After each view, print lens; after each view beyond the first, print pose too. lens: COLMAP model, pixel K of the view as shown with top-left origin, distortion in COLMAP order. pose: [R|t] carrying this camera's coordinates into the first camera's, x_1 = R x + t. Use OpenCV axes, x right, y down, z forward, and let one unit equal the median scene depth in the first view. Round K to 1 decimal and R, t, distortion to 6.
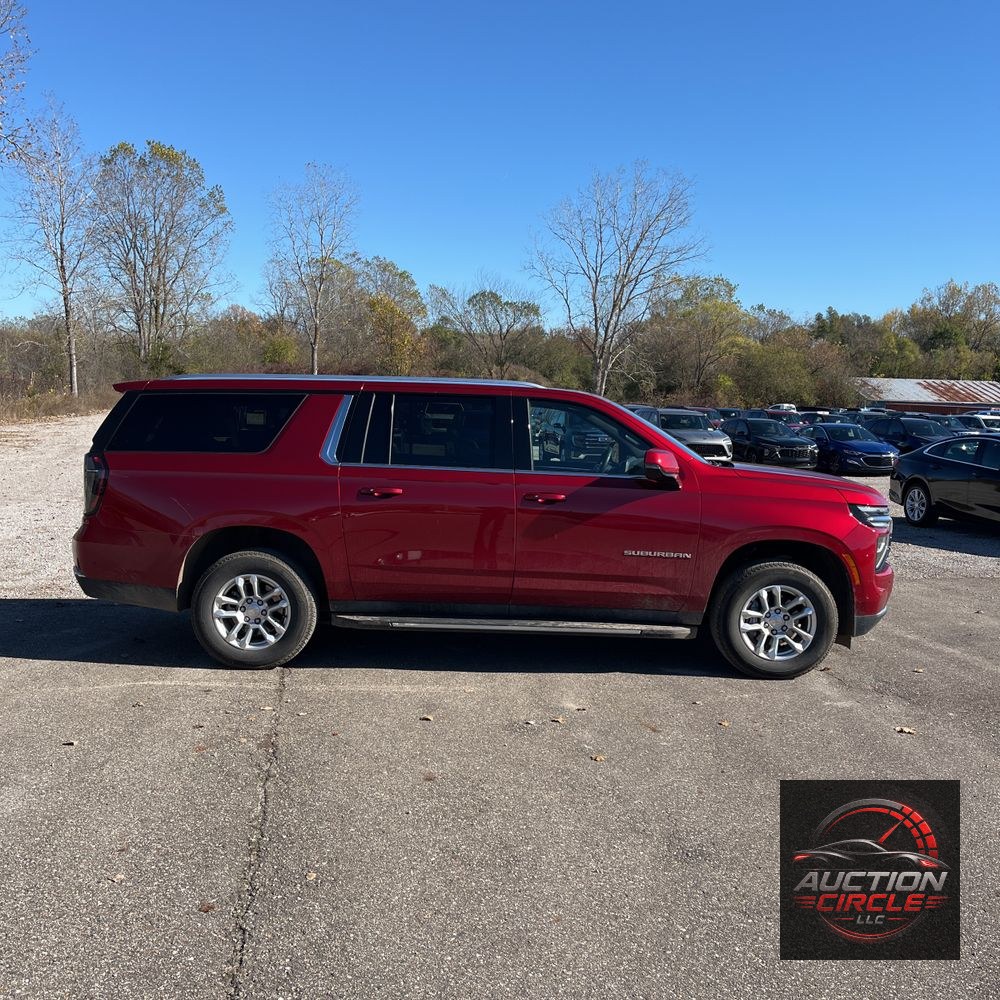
lens RADIAL K [[988.4, 0, 500.0], [0, 988.4, 500.0], [0, 0, 1]] dist [0.030861, -0.017752]
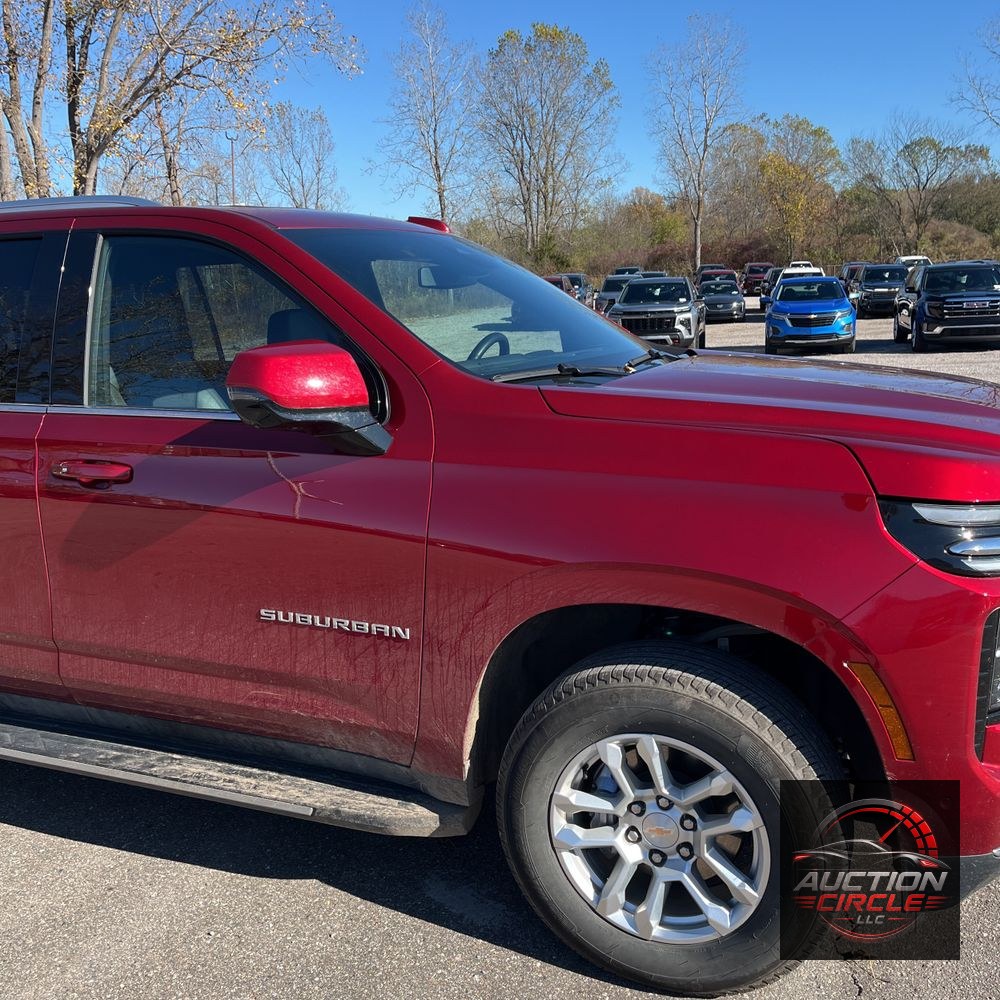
lens RADIAL K [[998.1, 0, 500.0], [0, 998.1, 500.0], [0, 0, 1]] dist [0.014934, -0.000992]
pose [[0.915659, 0.016722, -0.401609, 0.078763], [0.029096, 0.993756, 0.107716, -0.006619], [0.400902, -0.110317, 0.909455, 0.145131]]
